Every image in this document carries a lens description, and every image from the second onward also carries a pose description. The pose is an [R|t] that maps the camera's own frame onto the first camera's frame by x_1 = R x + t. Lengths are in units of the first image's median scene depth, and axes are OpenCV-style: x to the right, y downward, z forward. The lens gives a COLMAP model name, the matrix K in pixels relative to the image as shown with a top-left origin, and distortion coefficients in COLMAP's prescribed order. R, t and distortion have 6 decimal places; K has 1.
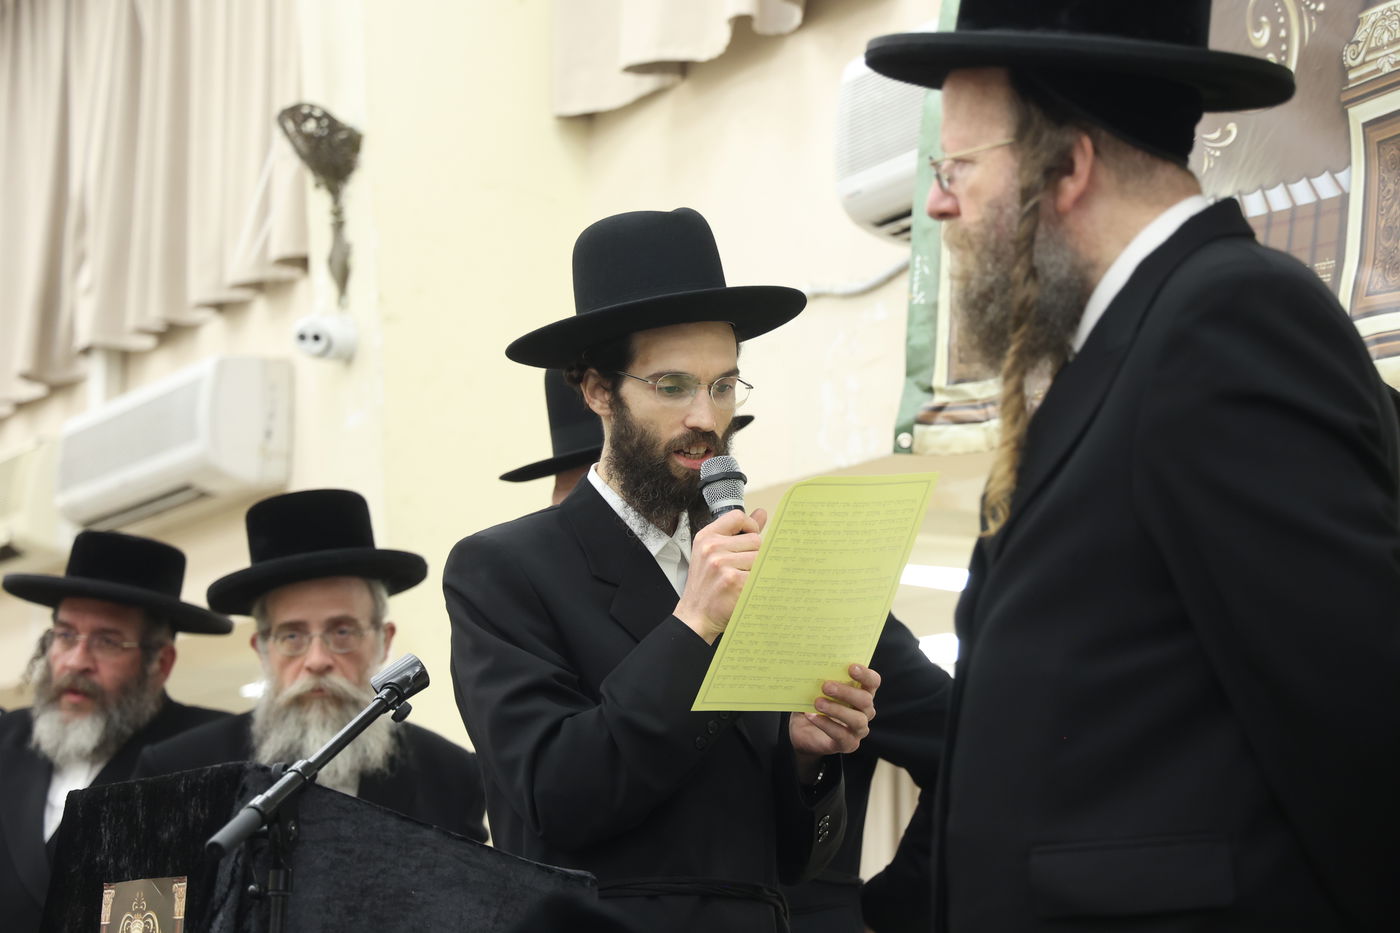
lens RADIAL K [[3299.4, 0, 688.1], [0, 3299.4, 466.7], [0, 0, 1]] dist [0.411661, 0.000000]
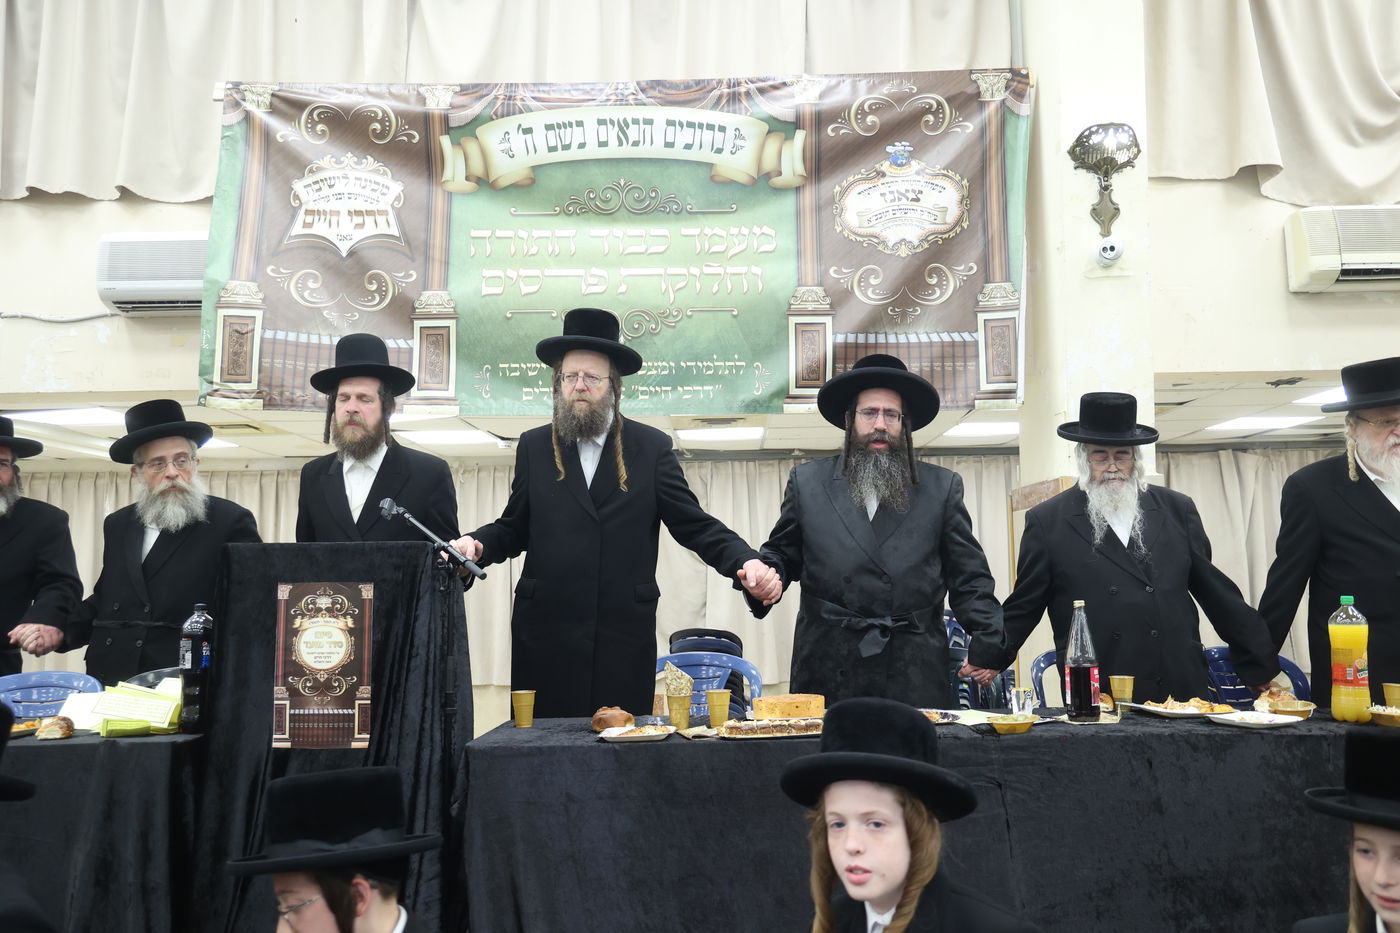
lens RADIAL K [[1125.2, 0, 706.9], [0, 1125.2, 464.4], [0, 0, 1]] dist [-0.024477, 0.032459]
pose [[0.485461, 0.074229, 0.871102, -0.506484], [-0.120379, 0.992574, -0.017493, 0.009368], [-0.865931, -0.096370, 0.490791, 0.223461]]
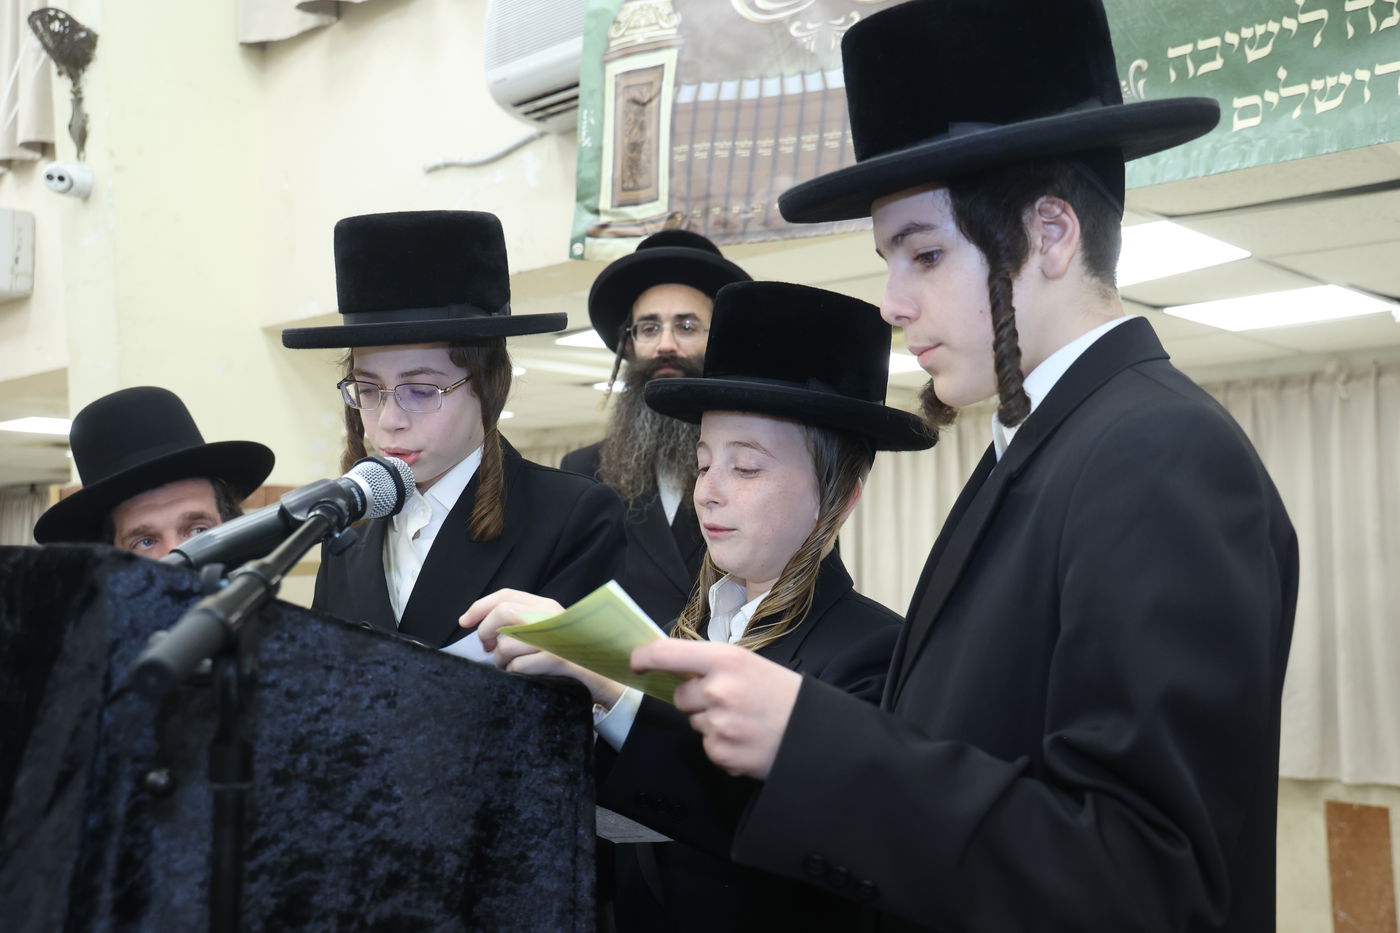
lens RADIAL K [[1416.0, 0, 700.4], [0, 1416.0, 460.5], [0, 0, 1]] dist [0.067963, 0.000000]
pose [[0.946304, 0.011838, 0.323063, -0.070034], [-0.039153, 0.996170, 0.078184, 0.030165], [-0.320900, -0.086635, 0.943143, 0.447236]]
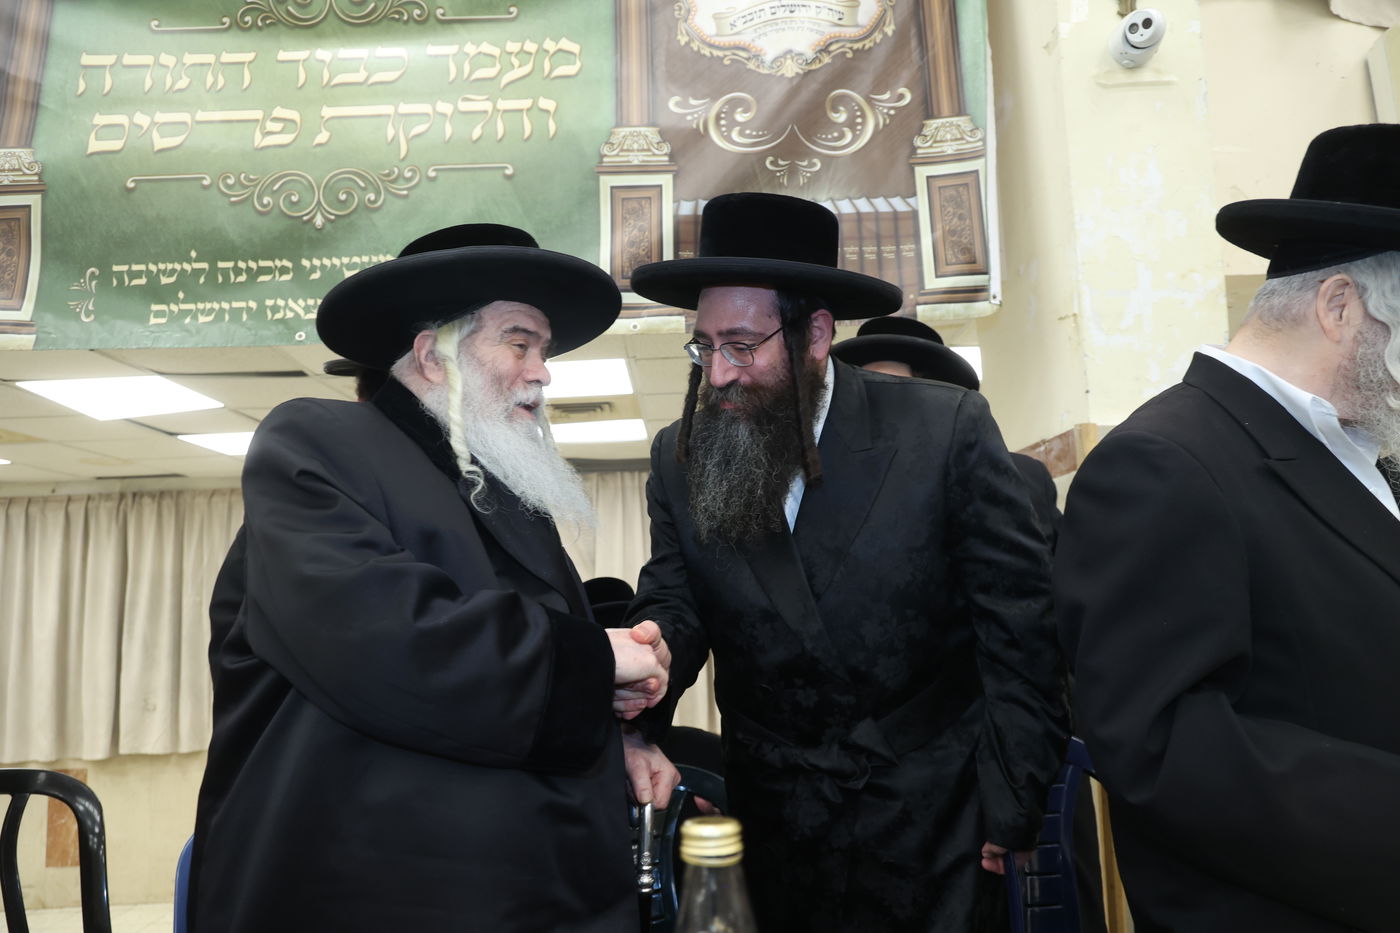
lens RADIAL K [[959.6, 0, 707.4], [0, 959.6, 465.8], [0, 0, 1]] dist [-0.071253, 0.039045]
pose [[0.453722, 0.101339, 0.885363, -0.050983], [-0.097115, 0.993219, -0.063915, 0.029364], [-0.885836, -0.056983, 0.460486, 0.362123]]
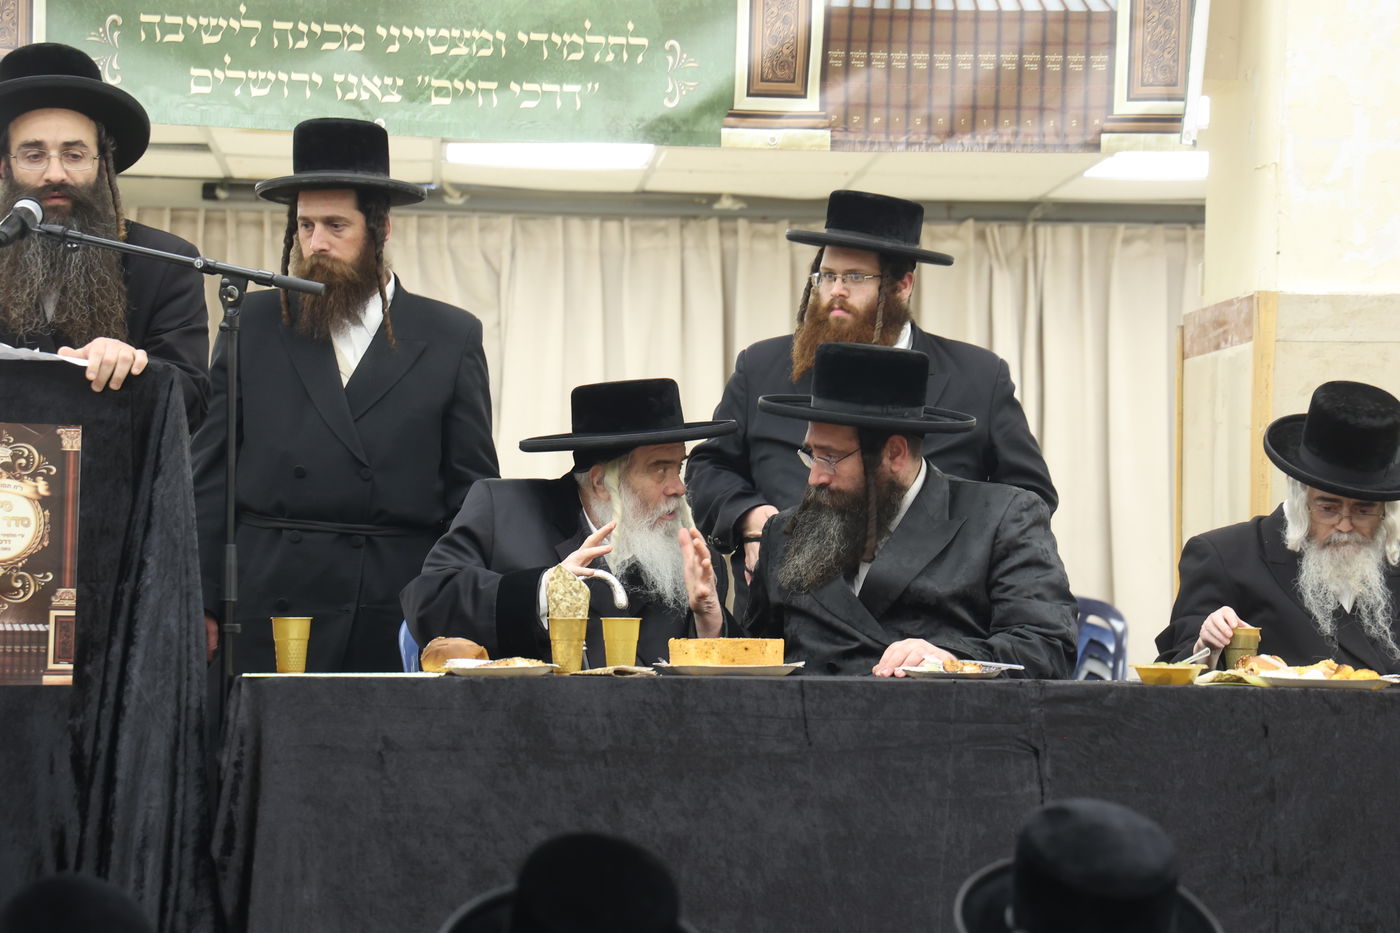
lens RADIAL K [[4005.9, 0, 687.4], [0, 4005.9, 468.5], [0, 0, 1]] dist [0.808084, 0.000000]
pose [[0.411668, 0.027850, 0.910908, -1.182350], [-0.156759, 0.986799, 0.040674, 0.009436], [-0.897750, -0.159537, 0.410600, -0.061473]]
